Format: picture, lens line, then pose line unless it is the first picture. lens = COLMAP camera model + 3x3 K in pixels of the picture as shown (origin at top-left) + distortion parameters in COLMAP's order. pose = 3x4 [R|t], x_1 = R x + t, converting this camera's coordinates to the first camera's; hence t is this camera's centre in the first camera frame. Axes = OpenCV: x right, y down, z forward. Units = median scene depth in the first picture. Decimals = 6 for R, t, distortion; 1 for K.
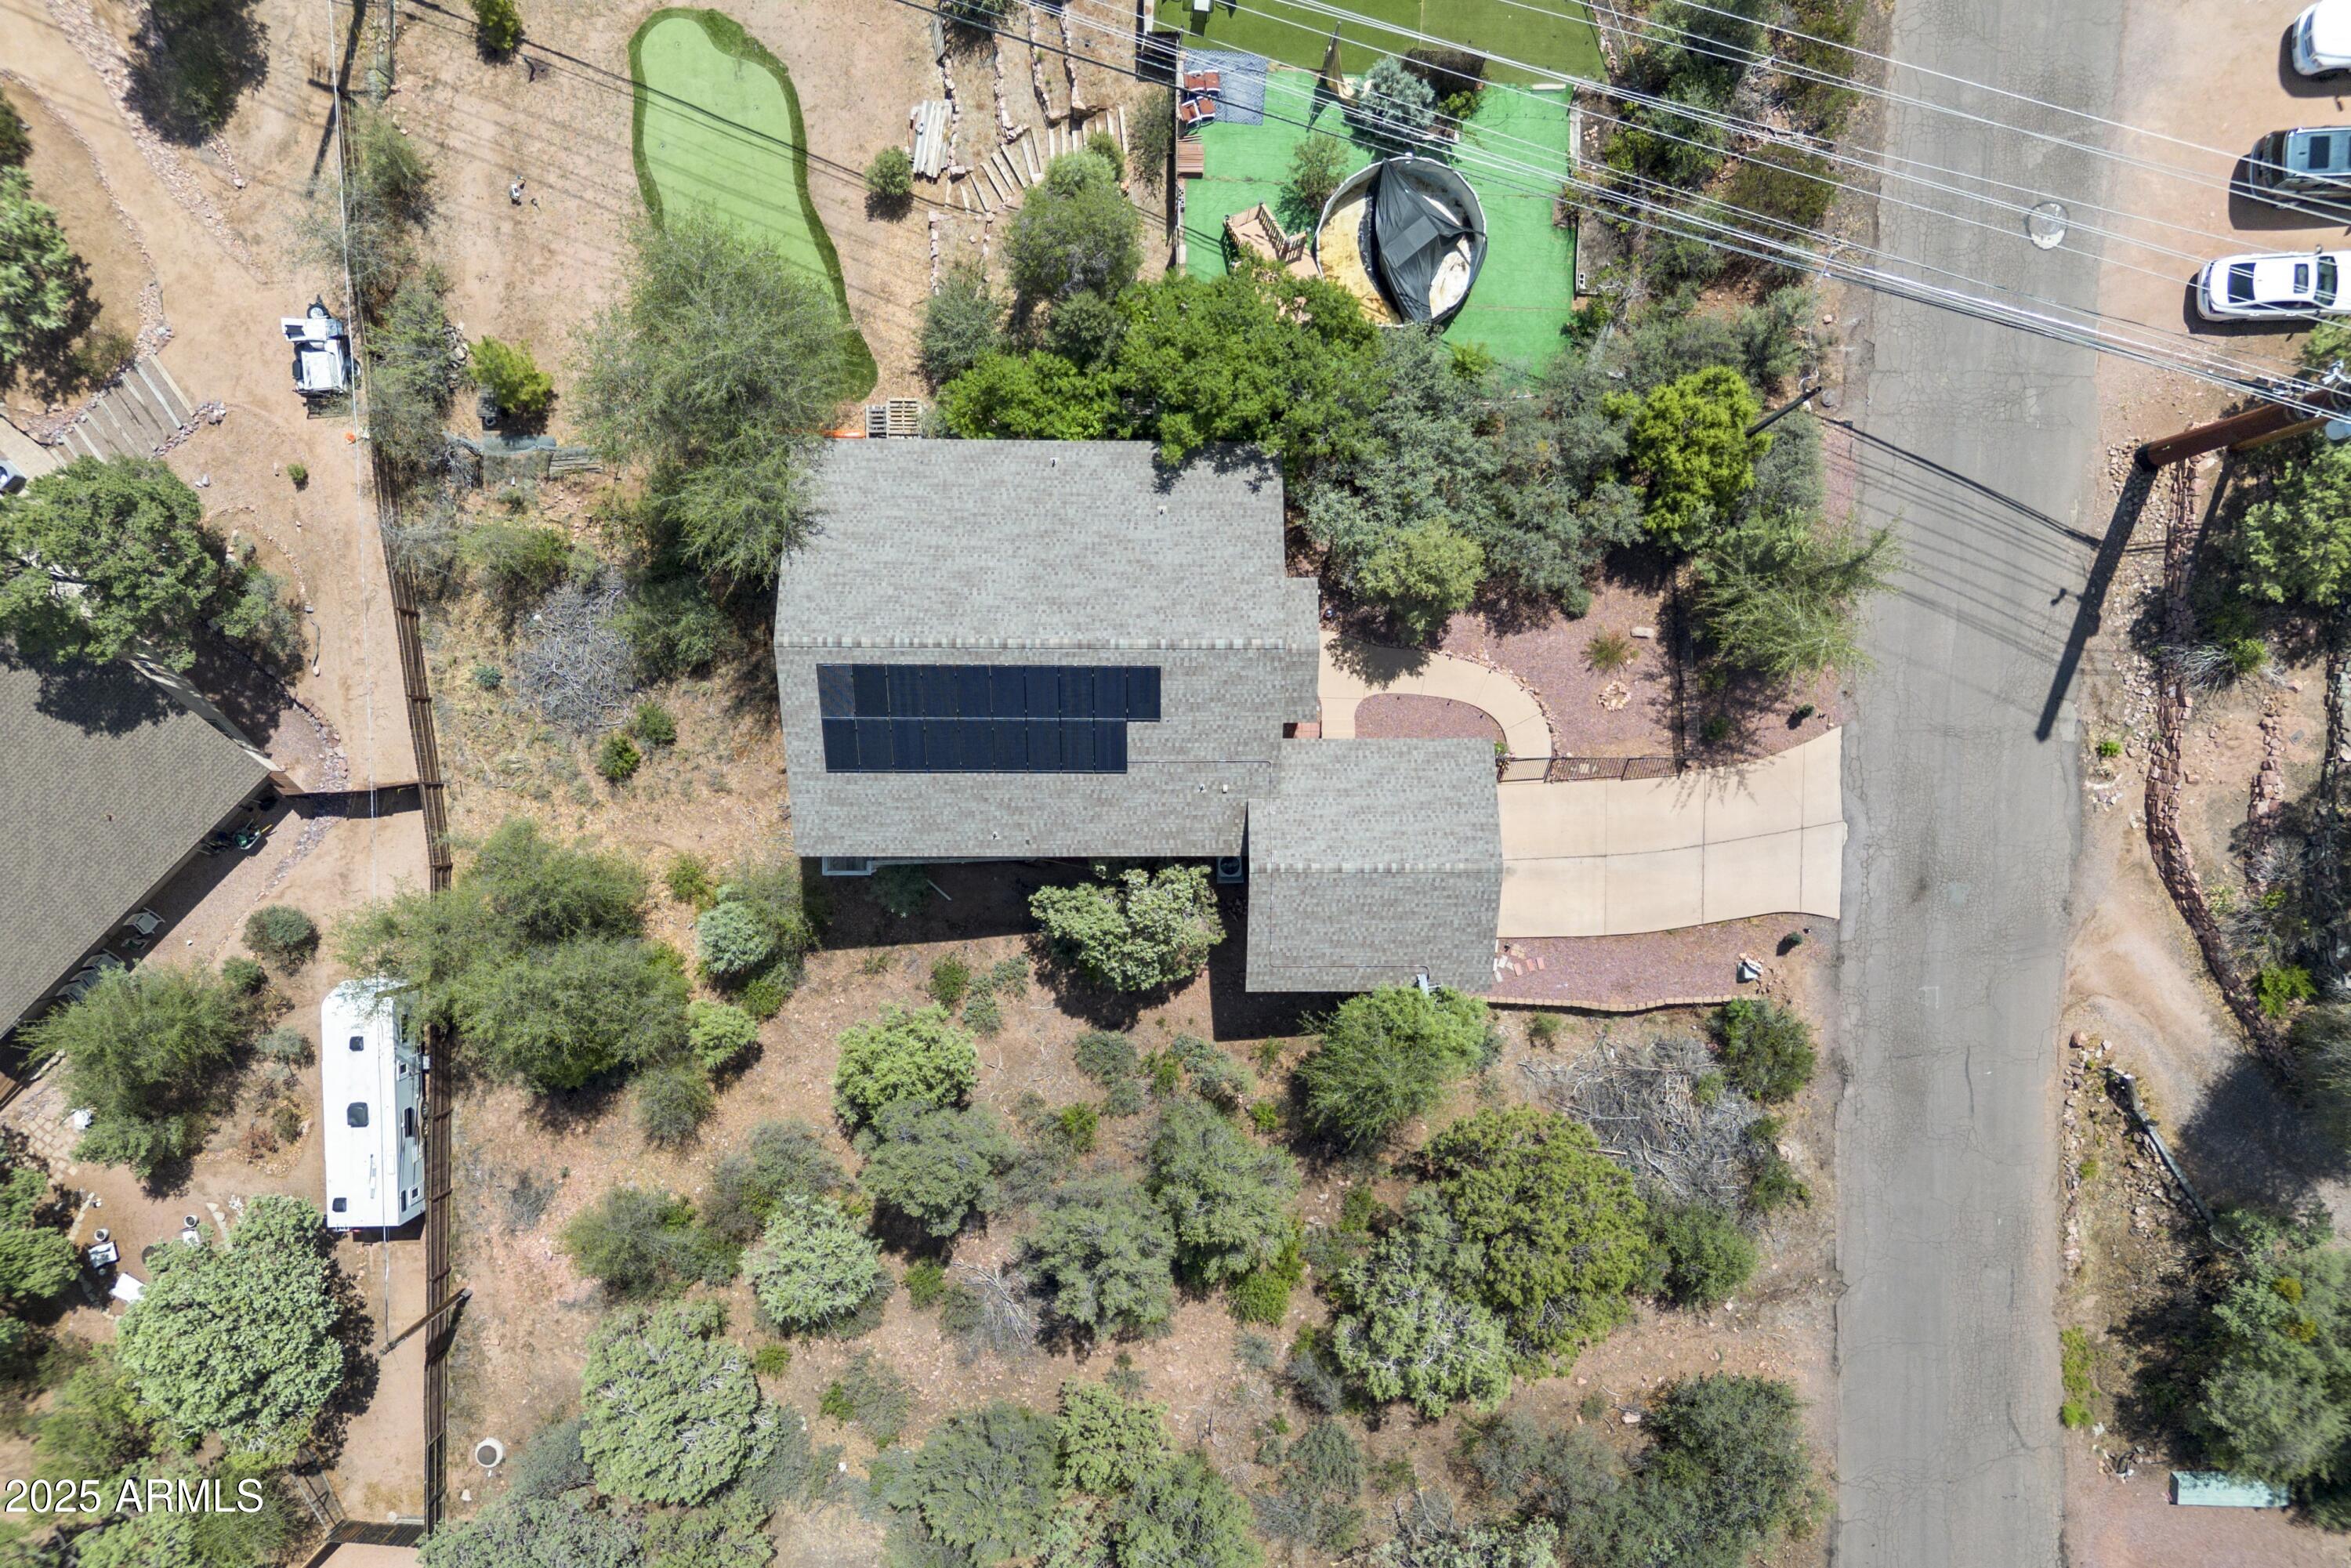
lens RADIAL K [[1085.1, 0, 1182.3], [0, 1085.1, 828.7], [0, 0, 1]] dist [-0.001097, -0.000029]
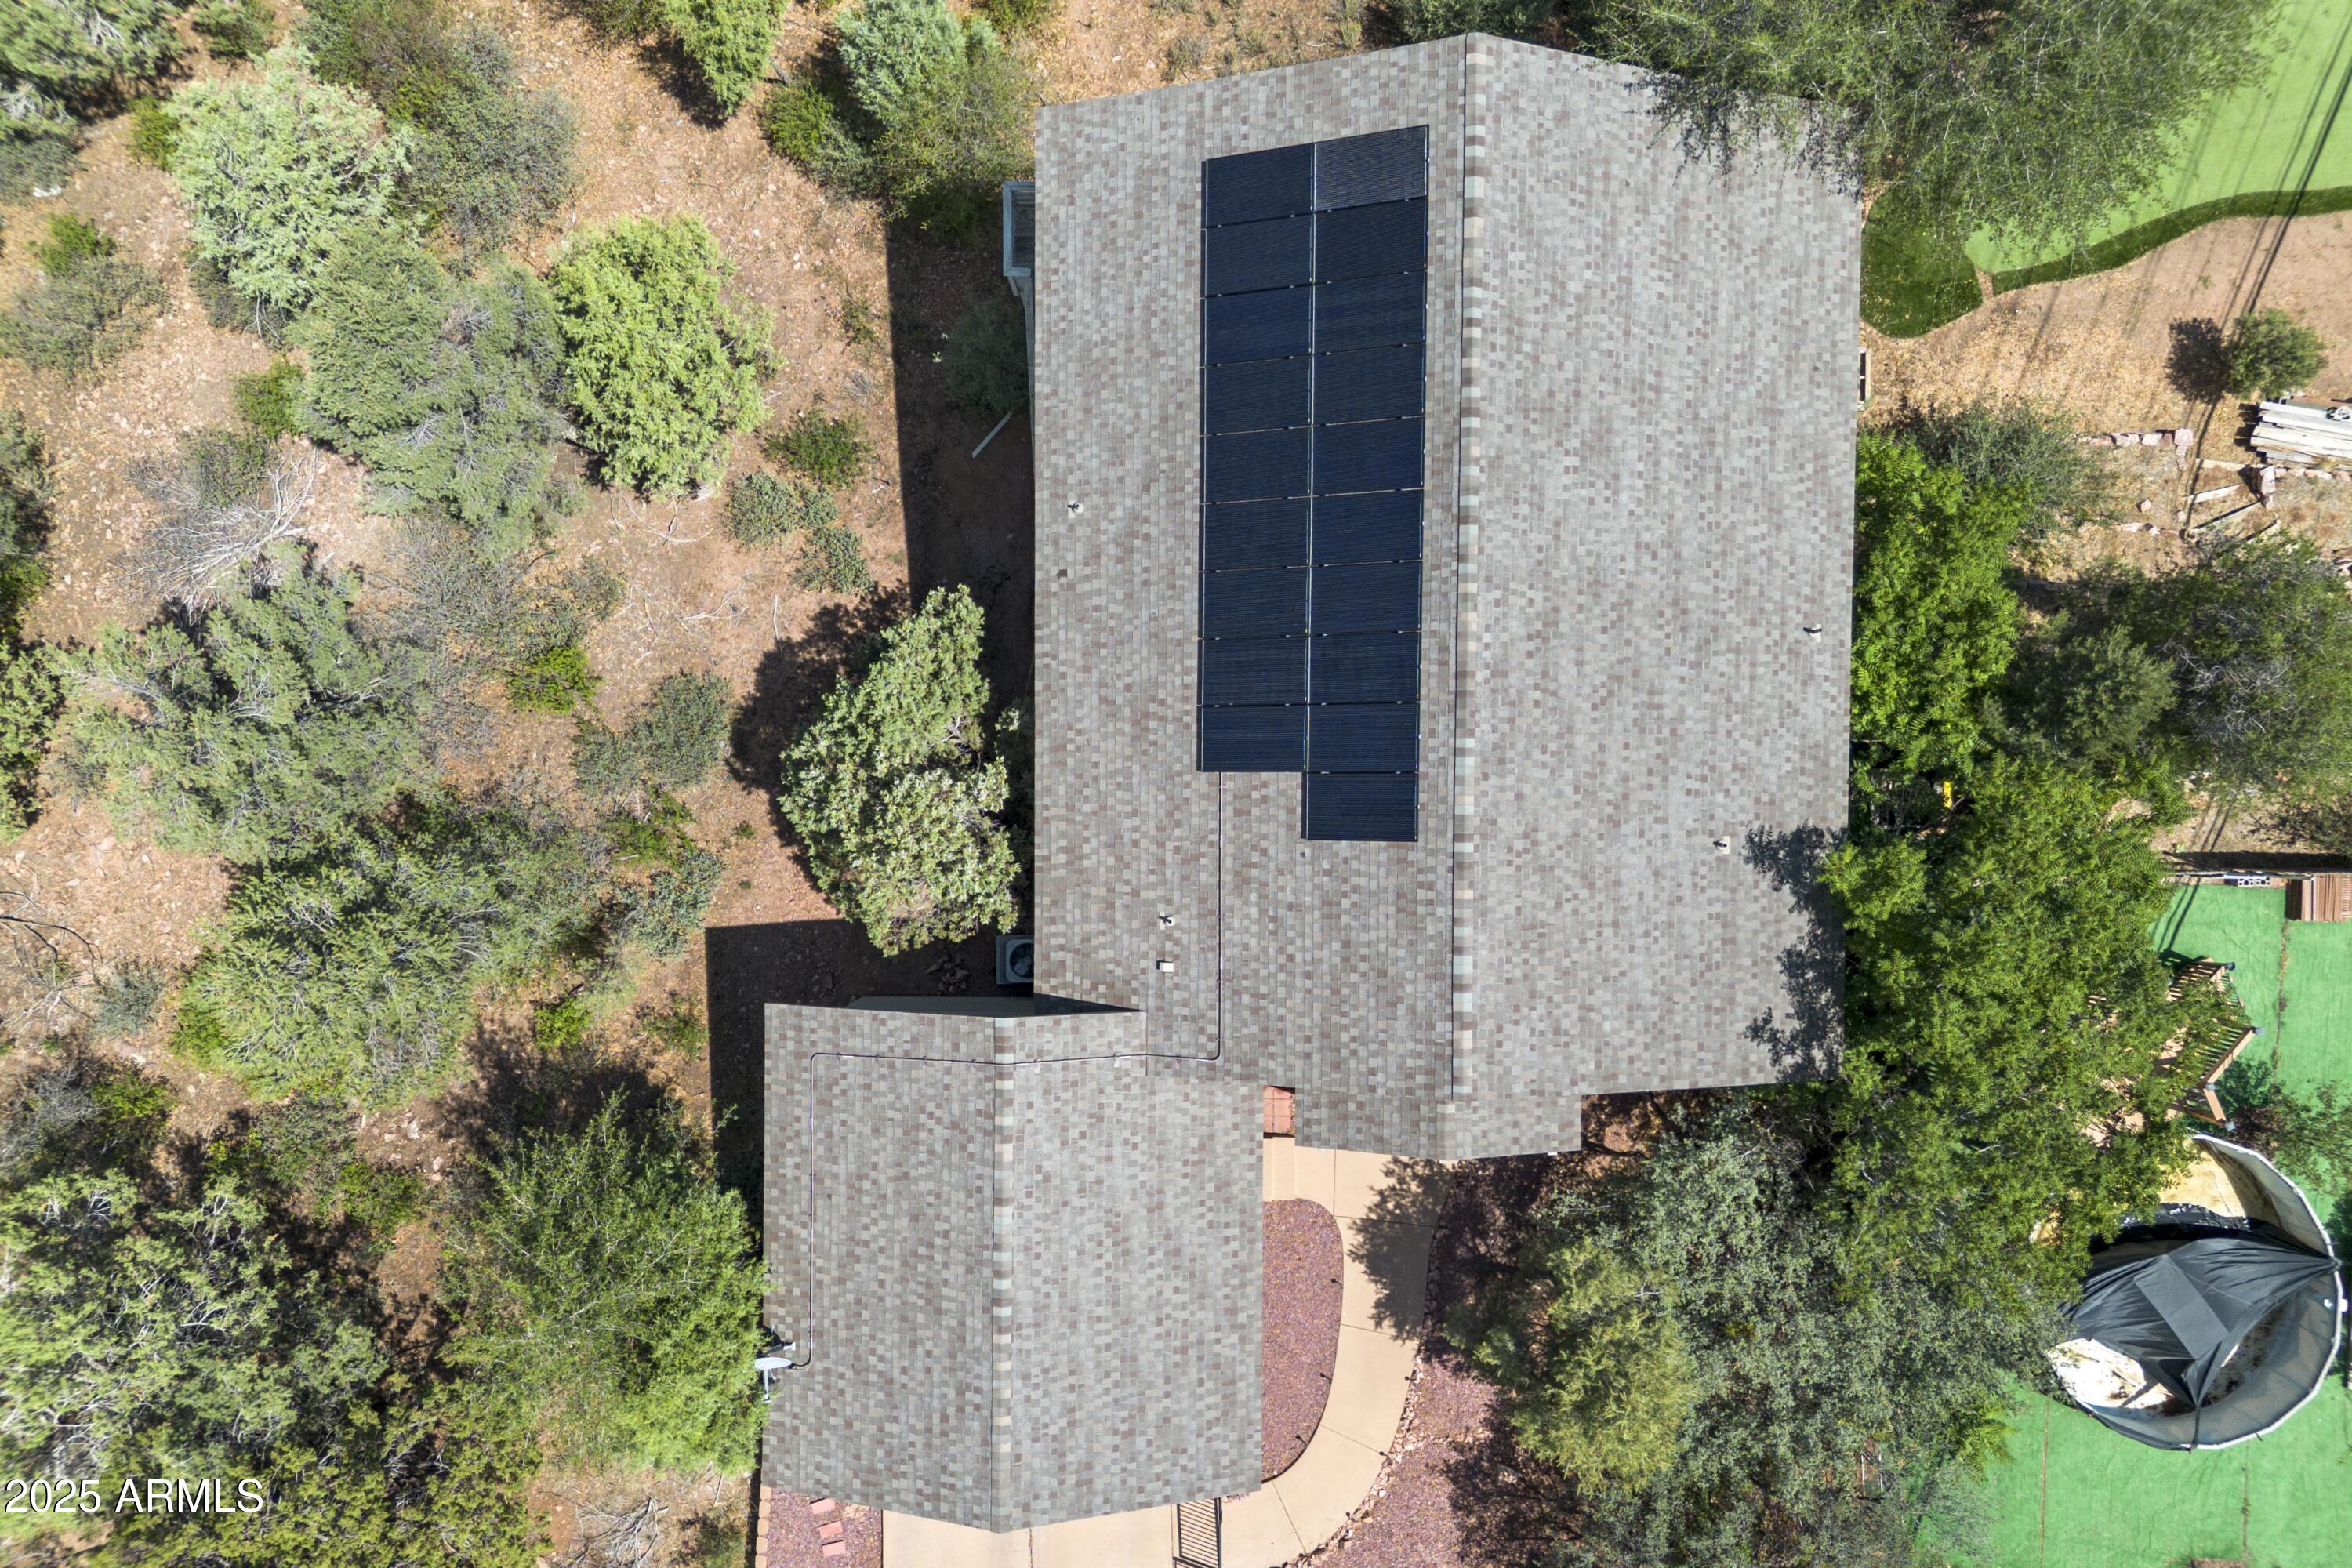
lens RADIAL K [[1085.6, 0, 1182.8], [0, 1085.6, 828.7], [0, 0, 1]] dist [-0.001097, -0.000029]
pose [[-0.005675, 0.999984, 0.000445, -0.023990], [-0.999079, -0.005651, -0.042527, -0.022438], [-0.042524, -0.000686, 0.999095, 0.477732]]
